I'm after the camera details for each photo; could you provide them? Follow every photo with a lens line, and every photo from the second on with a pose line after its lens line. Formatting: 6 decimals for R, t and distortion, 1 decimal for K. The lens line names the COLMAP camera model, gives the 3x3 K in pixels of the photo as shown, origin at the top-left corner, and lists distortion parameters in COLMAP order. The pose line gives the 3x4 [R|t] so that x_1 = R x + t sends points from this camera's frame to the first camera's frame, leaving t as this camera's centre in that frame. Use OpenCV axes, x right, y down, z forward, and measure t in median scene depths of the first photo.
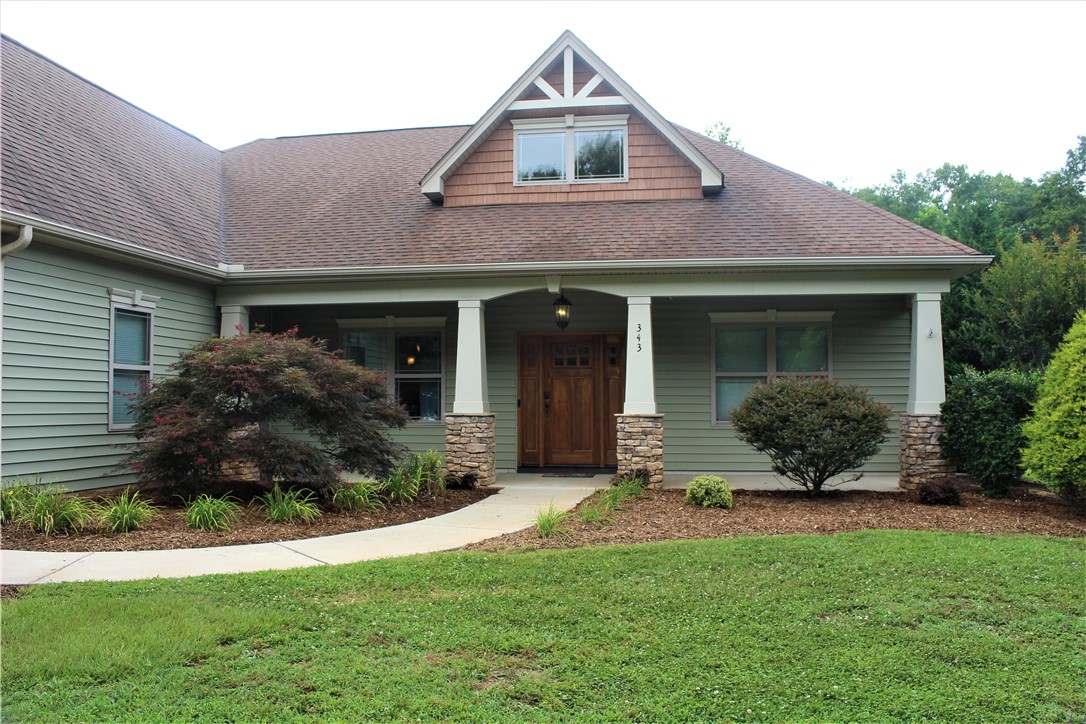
lens RADIAL K [[902.7, 0, 534.0], [0, 902.7, 363.5], [0, 0, 1]] dist [-0.117576, 0.026462]
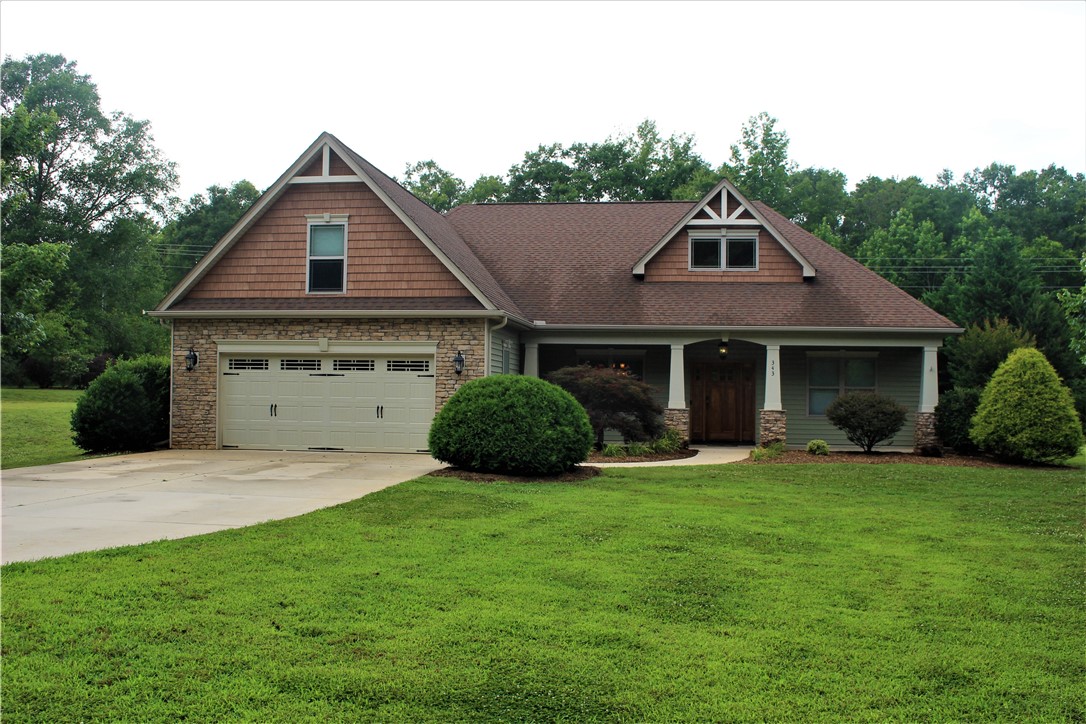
lens RADIAL K [[1113.4, 0, 546.0], [0, 1113.4, 358.5], [0, 0, 1]] dist [-0.085098, 0.000000]
pose [[0.999264, 0.014699, 0.035422, -0.407593], [-0.015006, 0.999852, 0.008407, -0.057679], [-0.035294, -0.008933, 0.999337, -1.184687]]
